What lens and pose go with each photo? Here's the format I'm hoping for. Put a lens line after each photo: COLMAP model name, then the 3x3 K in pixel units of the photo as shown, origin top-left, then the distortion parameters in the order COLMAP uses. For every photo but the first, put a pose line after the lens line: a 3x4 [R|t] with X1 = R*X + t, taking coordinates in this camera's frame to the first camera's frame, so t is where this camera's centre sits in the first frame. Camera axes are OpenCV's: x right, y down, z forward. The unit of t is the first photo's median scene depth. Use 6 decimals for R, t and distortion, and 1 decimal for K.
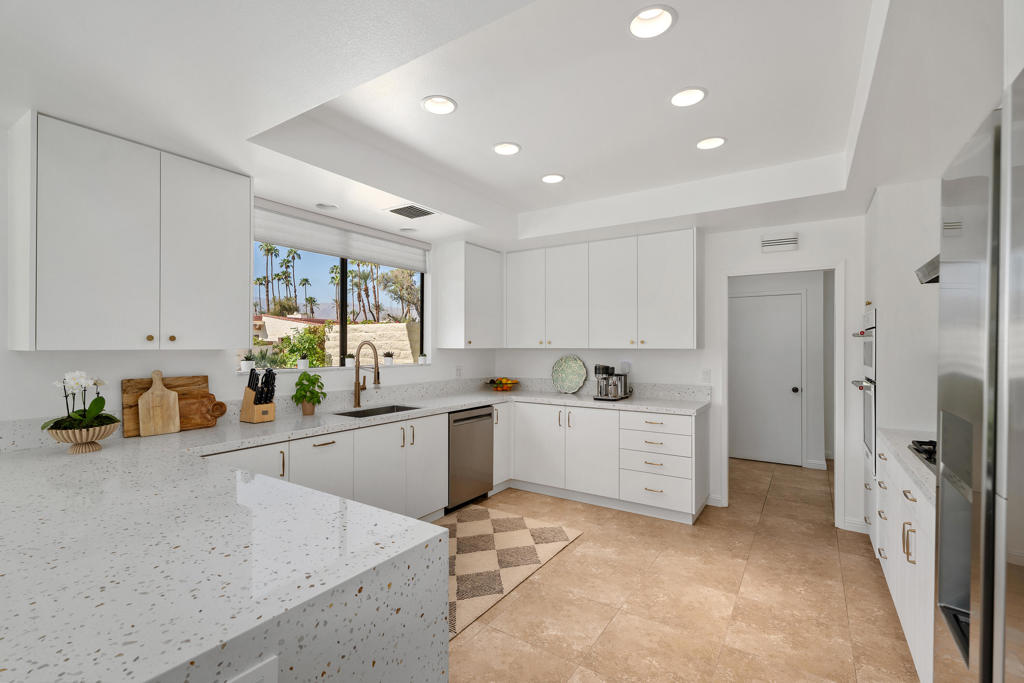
lens RADIAL K [[459.6, 0, 507.2], [0, 459.6, 332.5], [0, 0, 1]] dist [0.001777, 0.000194]
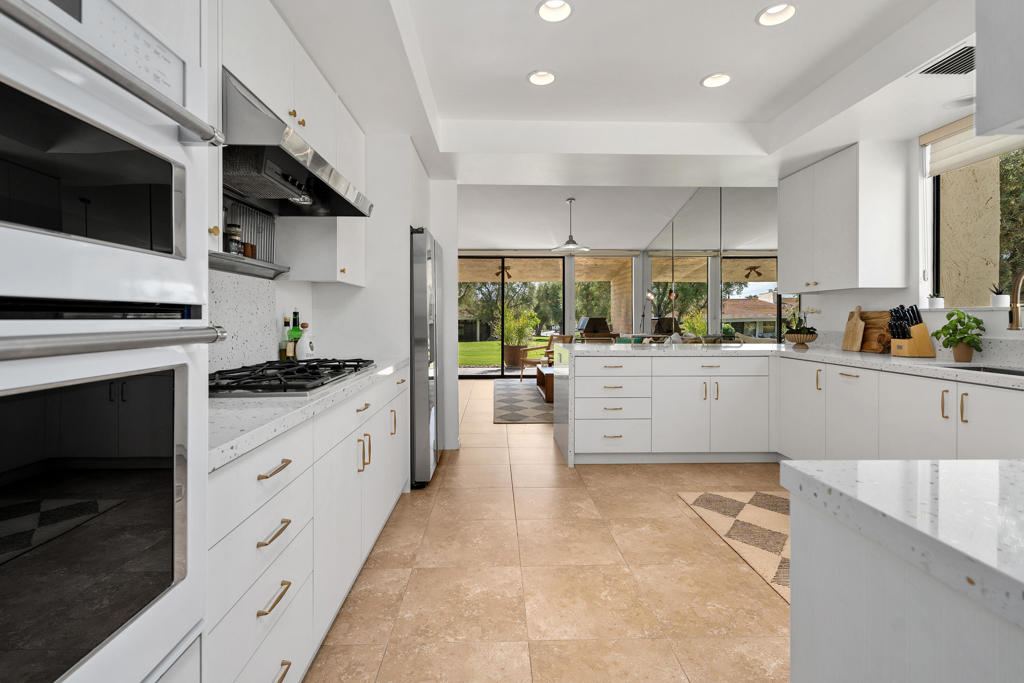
lens RADIAL K [[459.6, 0, 507.2], [0, 459.6, 332.5], [0, 0, 1]] dist [0.001777, 0.000194]
pose [[-0.819565, 0.017182, -0.572728, 0.910463], [0.012003, 0.999846, 0.012819, 0.135152], [0.572860, 0.003631, -0.819645, 1.551333]]
